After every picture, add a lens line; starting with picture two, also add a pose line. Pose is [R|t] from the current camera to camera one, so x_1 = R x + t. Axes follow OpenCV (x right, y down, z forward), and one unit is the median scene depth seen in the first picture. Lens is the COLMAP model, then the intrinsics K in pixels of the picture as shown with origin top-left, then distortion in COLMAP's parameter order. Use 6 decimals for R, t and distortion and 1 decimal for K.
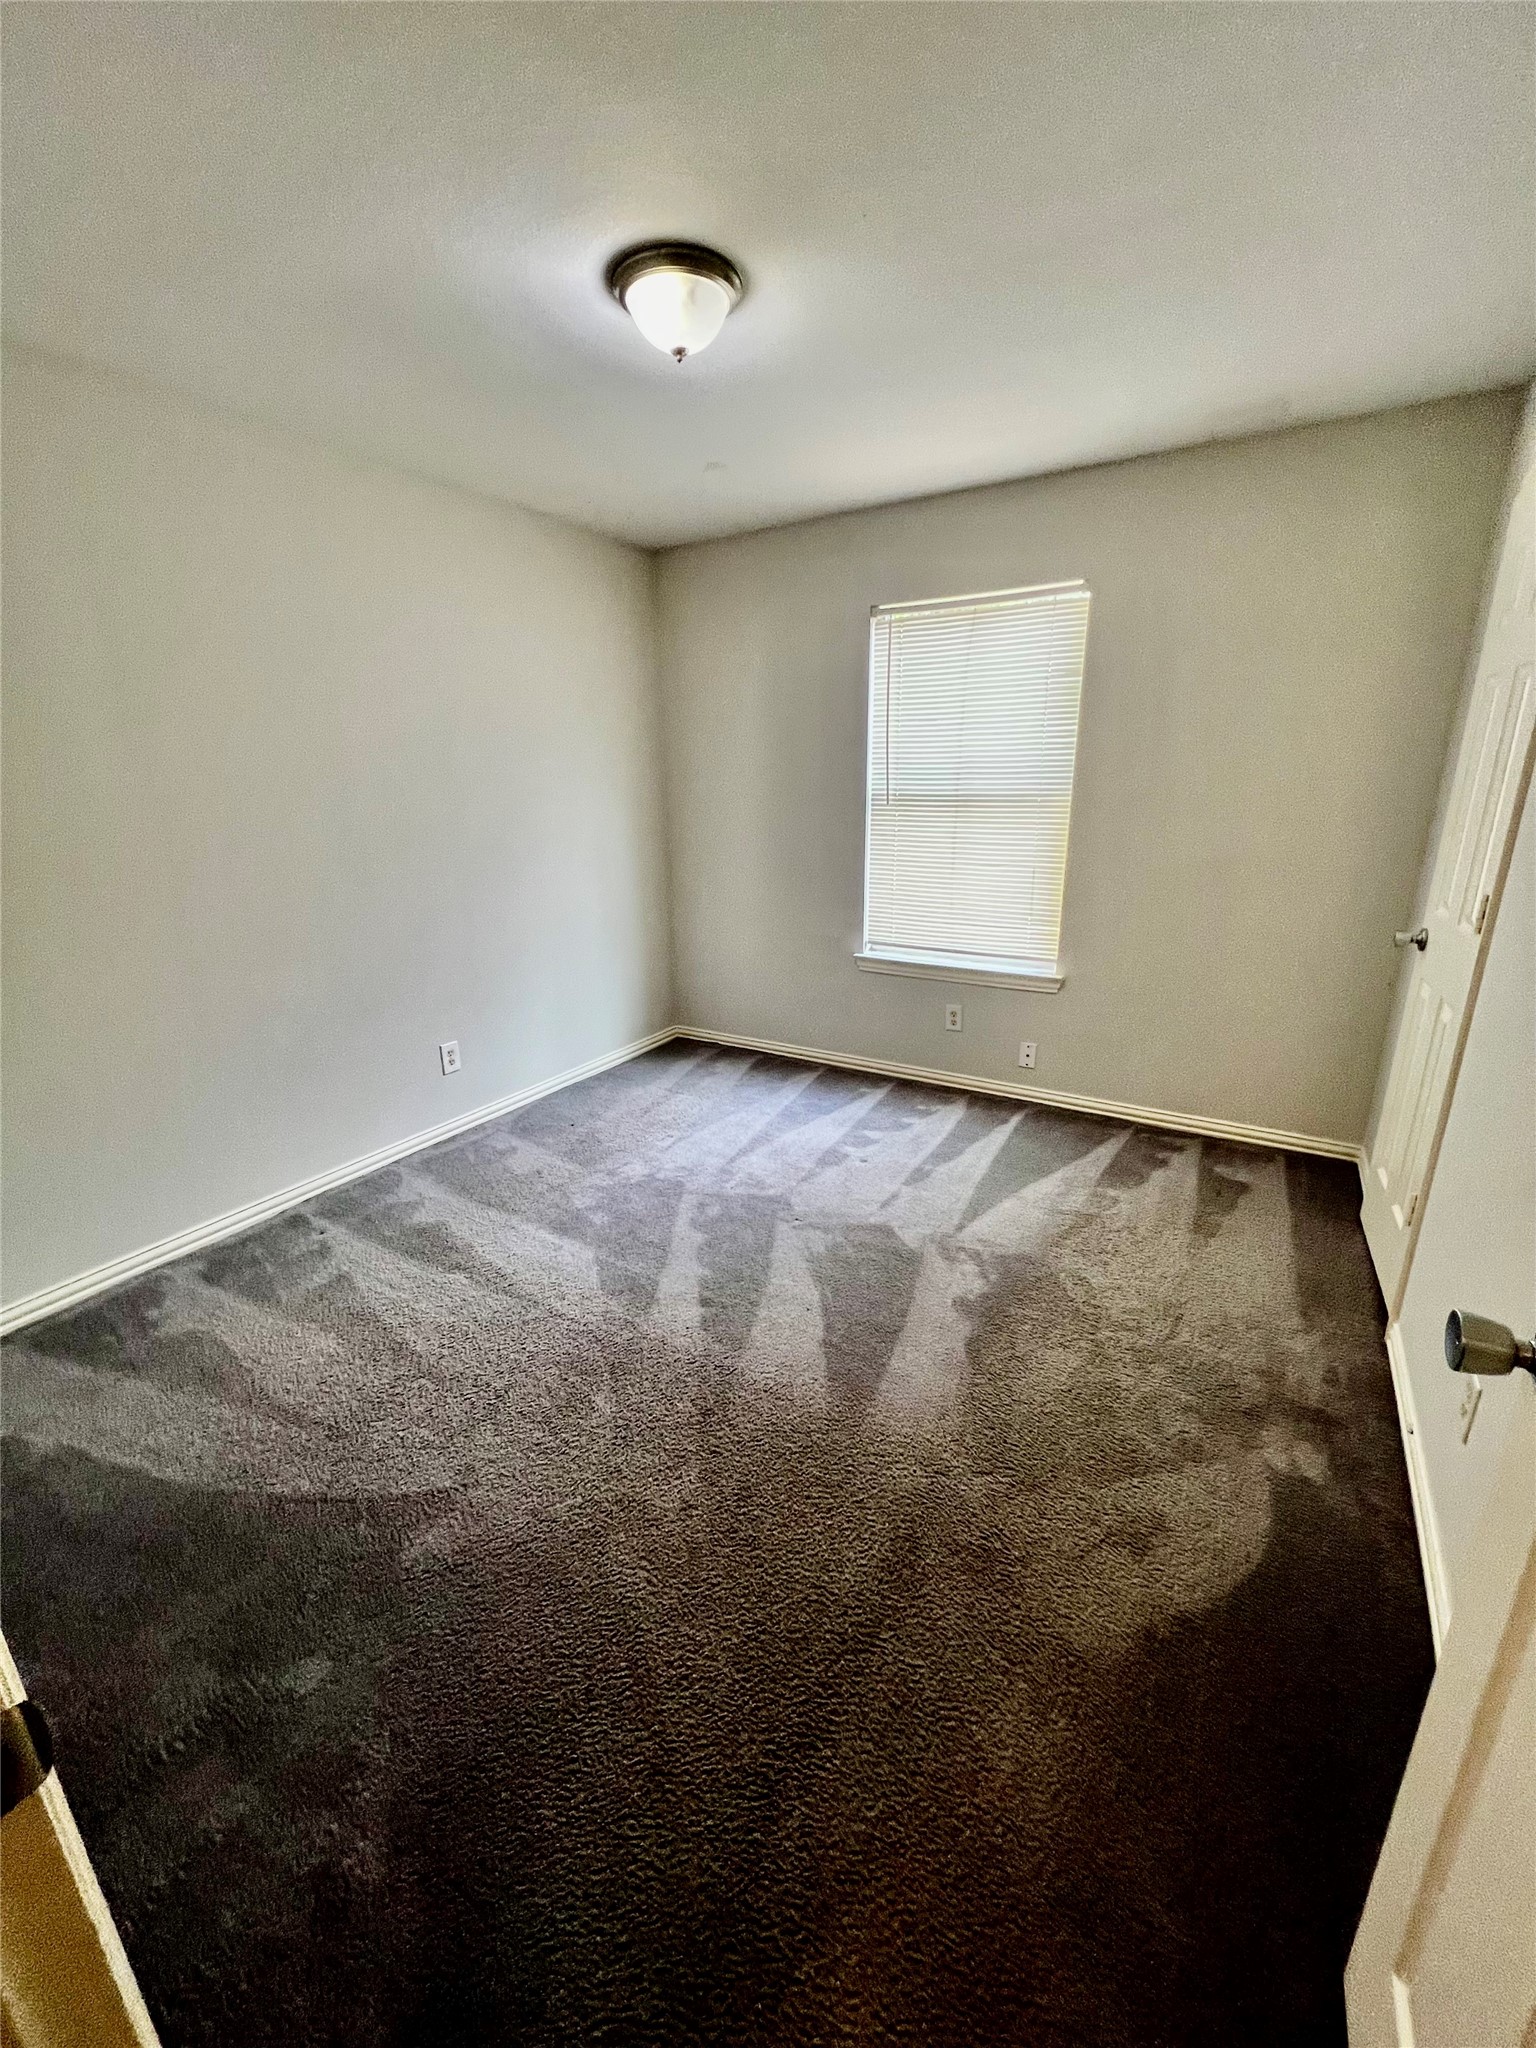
lens RADIAL K [[835.3, 0, 768.0], [0, 835.3, 1024.0], [0, 0, 1]] dist [-0.001812, -0.000332]
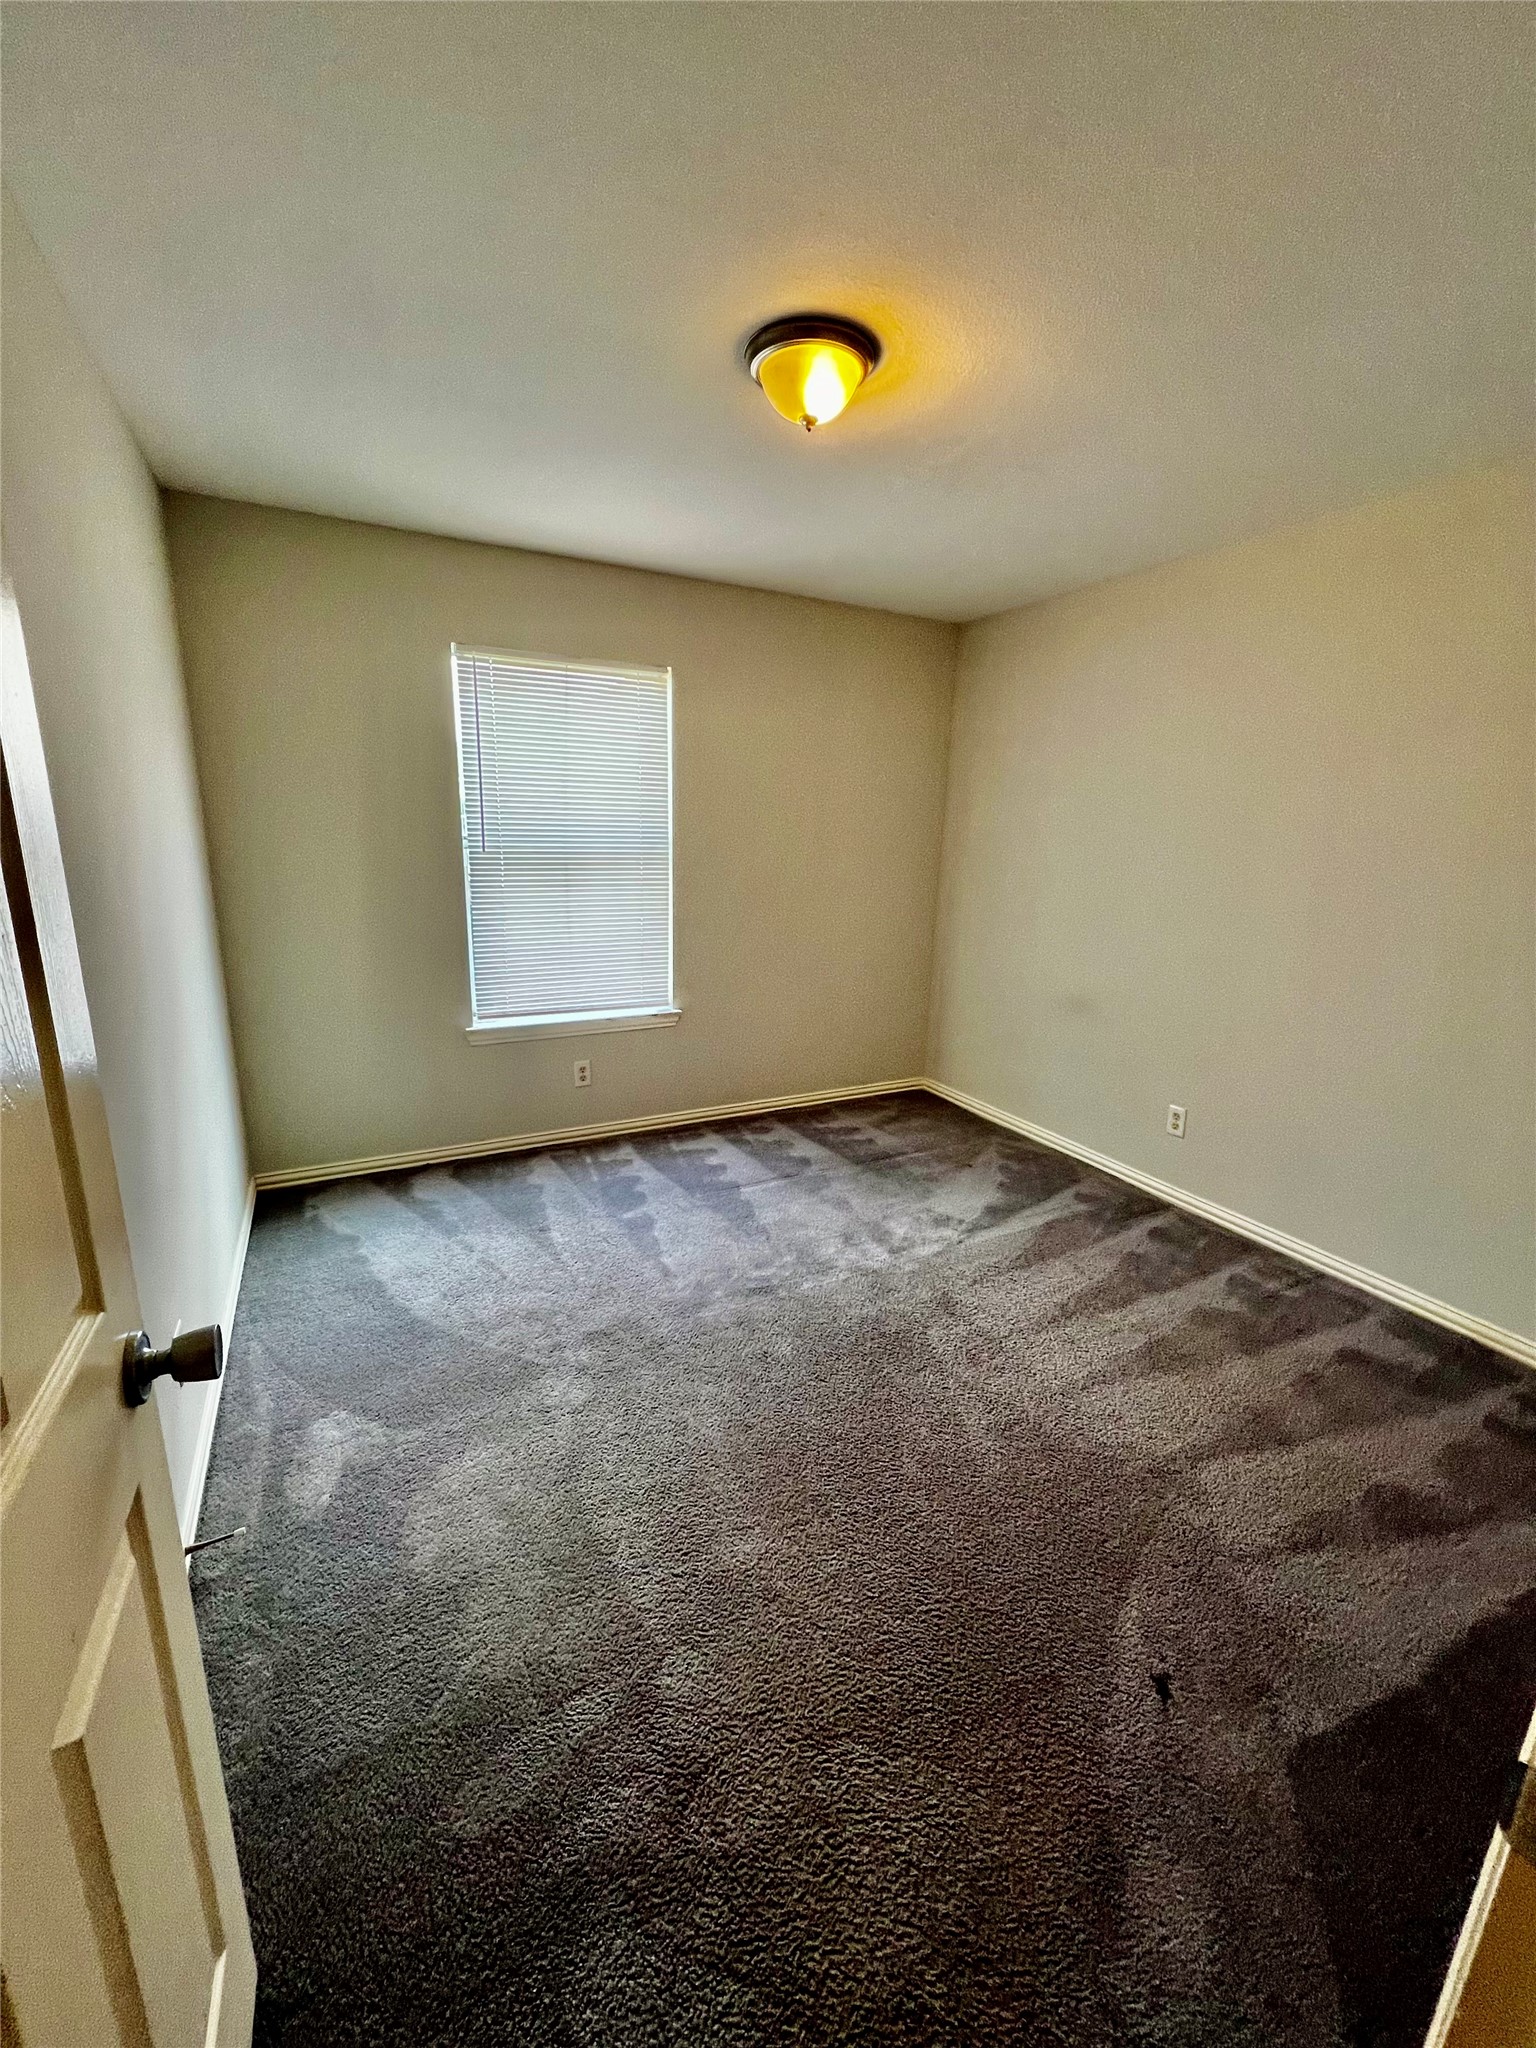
lens RADIAL K [[817.0, 0, 768.0], [0, 817.0, 1024.0], [0, 0, 1]] dist [0.000134, -0.000048]
pose [[0.517721, -0.176554, 0.837134, -0.514505], [0.223964, 0.972322, 0.066557, -0.085002], [-0.825715, 0.153030, 0.542933, 0.298571]]
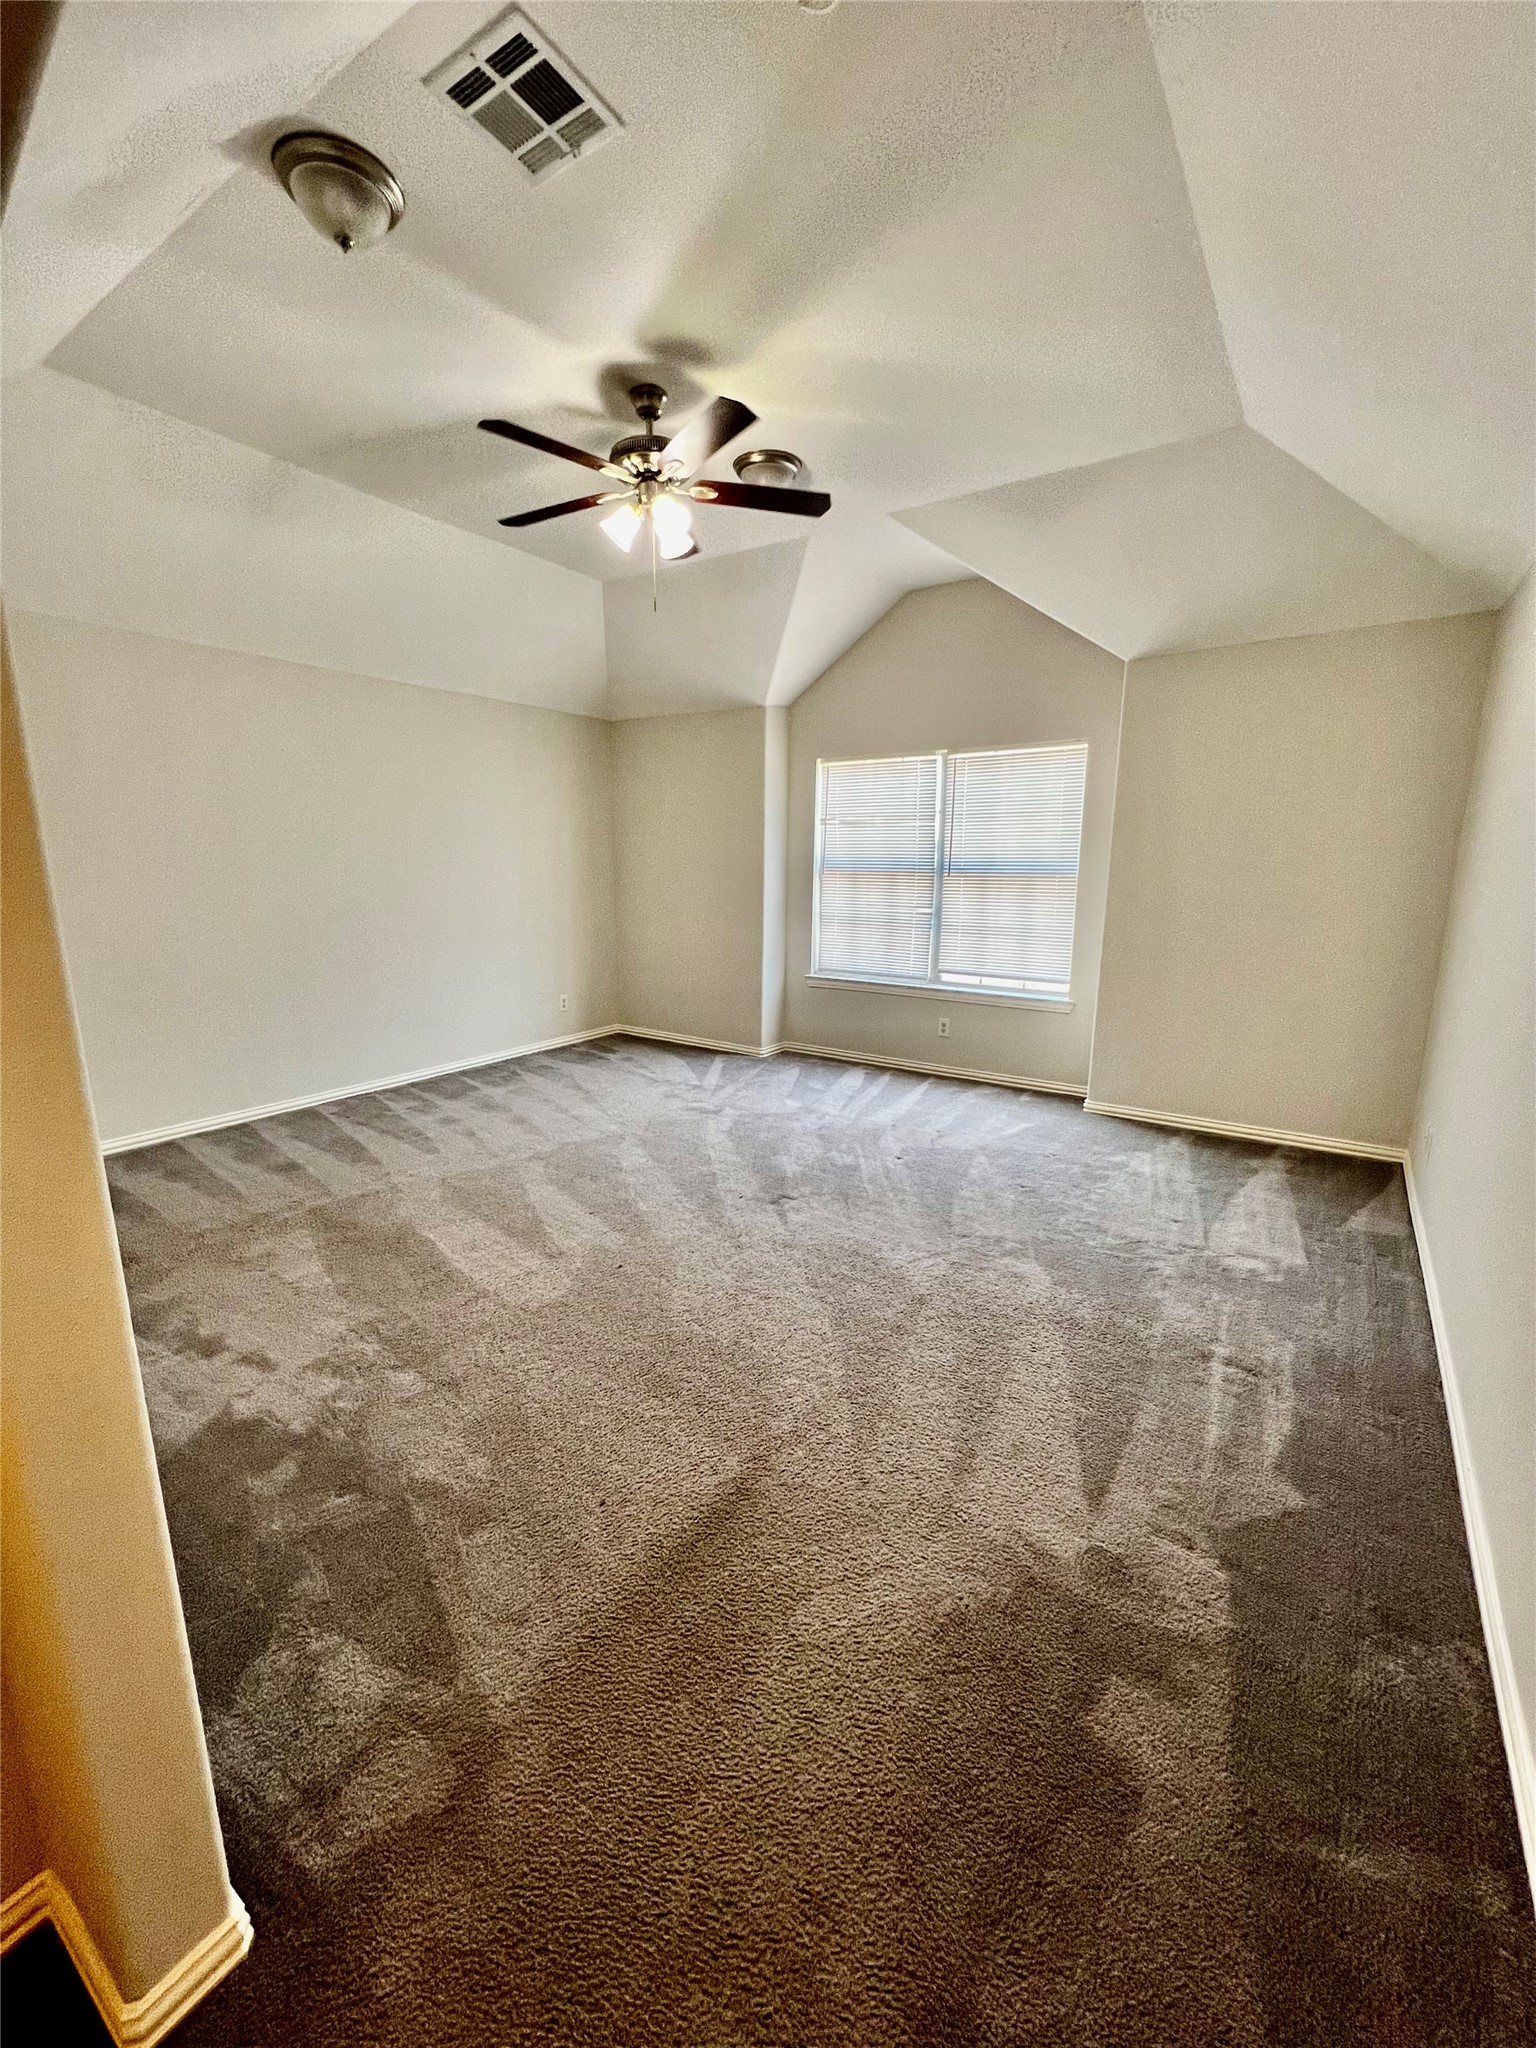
lens RADIAL K [[835.3, 0, 768.0], [0, 835.3, 1024.0], [0, 0, 1]] dist [-0.001812, -0.000332]
pose [[0.999352, 0.020889, -0.029316, 0.090139], [-0.023645, 0.995001, -0.097028, 0.208133], [0.027142, 0.097658, 0.994850, -0.667375]]
